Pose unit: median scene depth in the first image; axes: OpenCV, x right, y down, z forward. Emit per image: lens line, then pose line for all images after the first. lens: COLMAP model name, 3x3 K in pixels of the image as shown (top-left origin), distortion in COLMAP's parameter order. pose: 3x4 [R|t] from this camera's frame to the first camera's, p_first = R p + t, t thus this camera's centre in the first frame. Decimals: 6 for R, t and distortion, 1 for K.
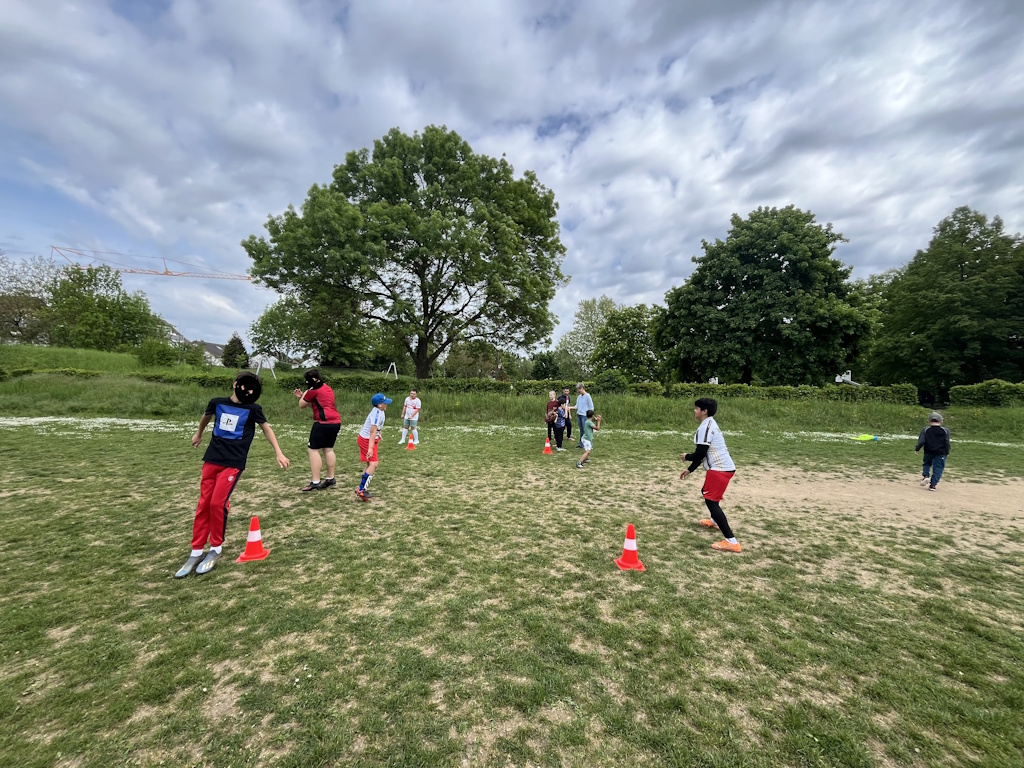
lens RADIAL K [[414.6, 0, 512.0], [0, 414.6, 384.0], [0, 0, 1]] dist [-0.000715, -0.000023]
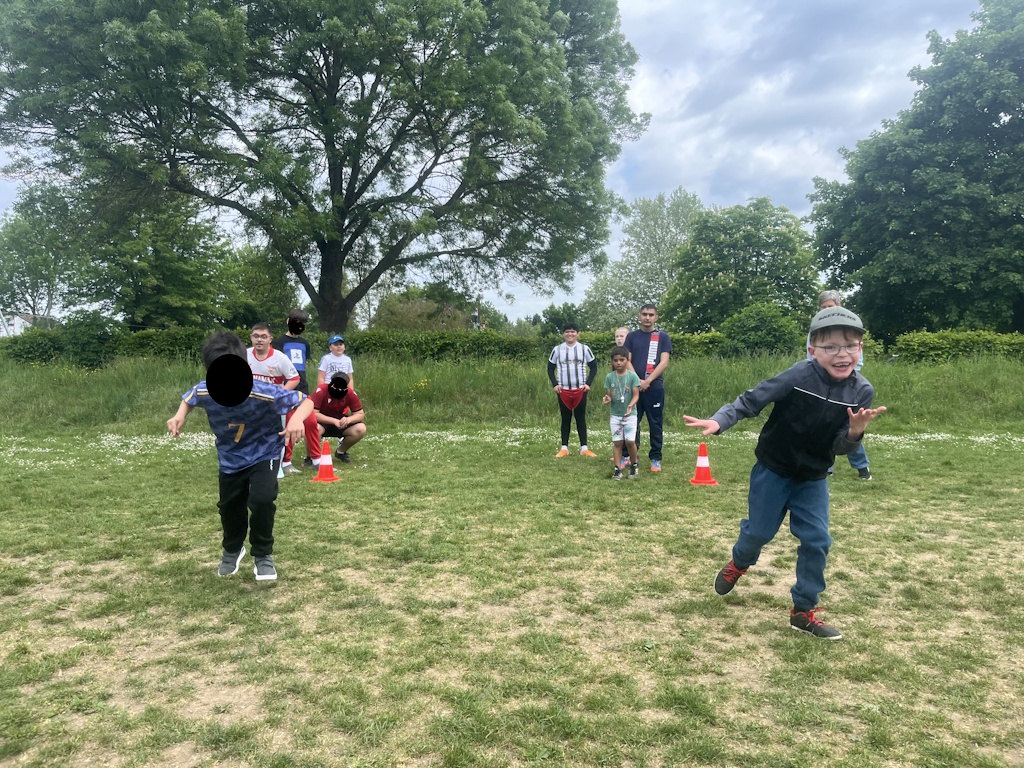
lens RADIAL K [[767.7, 0, 512.0], [0, 767.7, 384.0], [0, 0, 1]] dist [0.007984, 0.002224]
pose [[0.999420, -0.018750, 0.028414, -0.040753], [0.018364, 0.999736, 0.013780, 0.026699], [-0.028665, -0.013250, 0.999501, 0.133239]]
